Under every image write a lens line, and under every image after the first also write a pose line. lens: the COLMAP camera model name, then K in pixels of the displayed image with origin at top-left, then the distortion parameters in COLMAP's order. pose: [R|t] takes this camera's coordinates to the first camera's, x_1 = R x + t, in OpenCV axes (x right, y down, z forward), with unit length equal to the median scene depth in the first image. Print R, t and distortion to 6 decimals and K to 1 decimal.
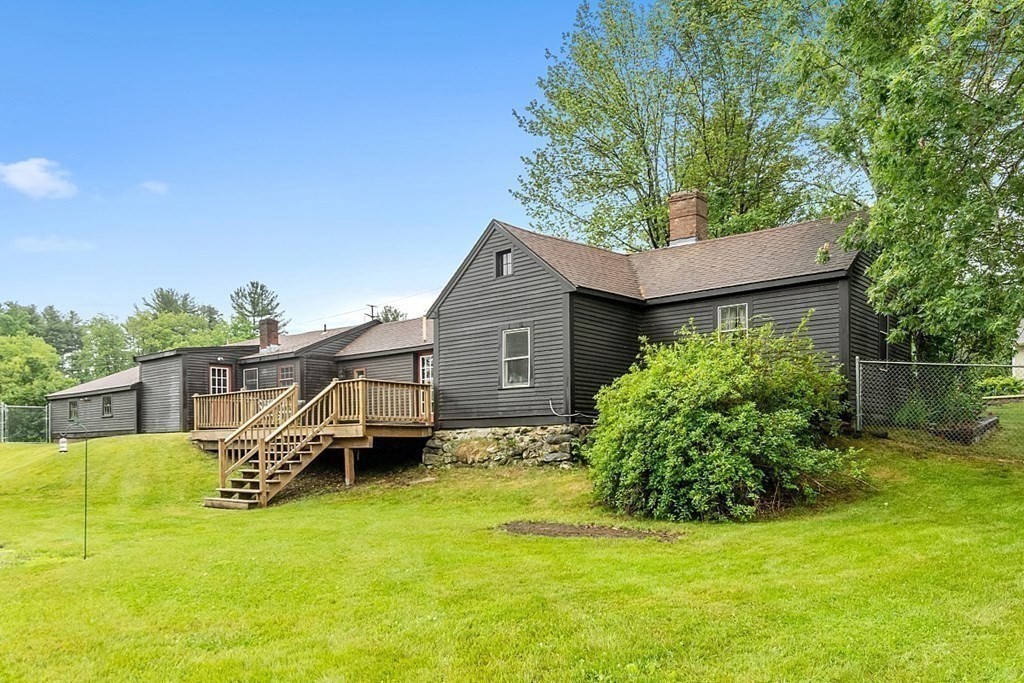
lens RADIAL K [[765.4, 0, 511.6], [0, 765.4, 344.6], [0, 0, 1]] dist [-0.064916, 0.001545]
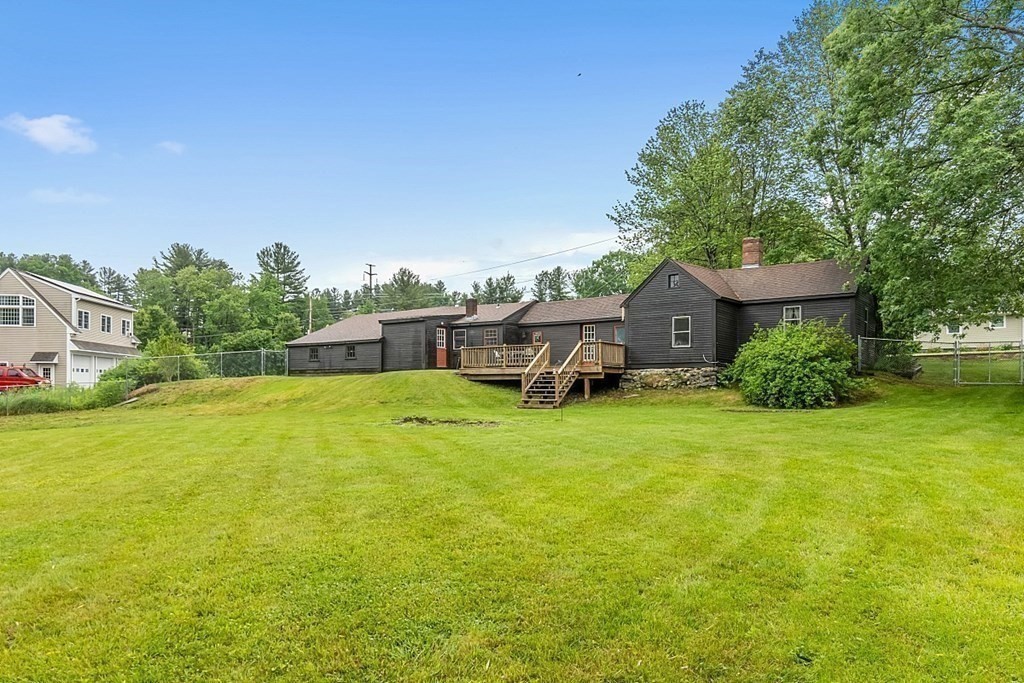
lens RADIAL K [[798.8, 0, 499.9], [0, 798.8, 325.6], [0, 0, 1]] dist [-0.000326, -0.002168]
pose [[0.986995, 0.023491, 0.159025, -0.716945], [-0.030177, 0.998754, 0.039756, -0.059316], [-0.157892, -0.044038, 0.986474, -0.830652]]
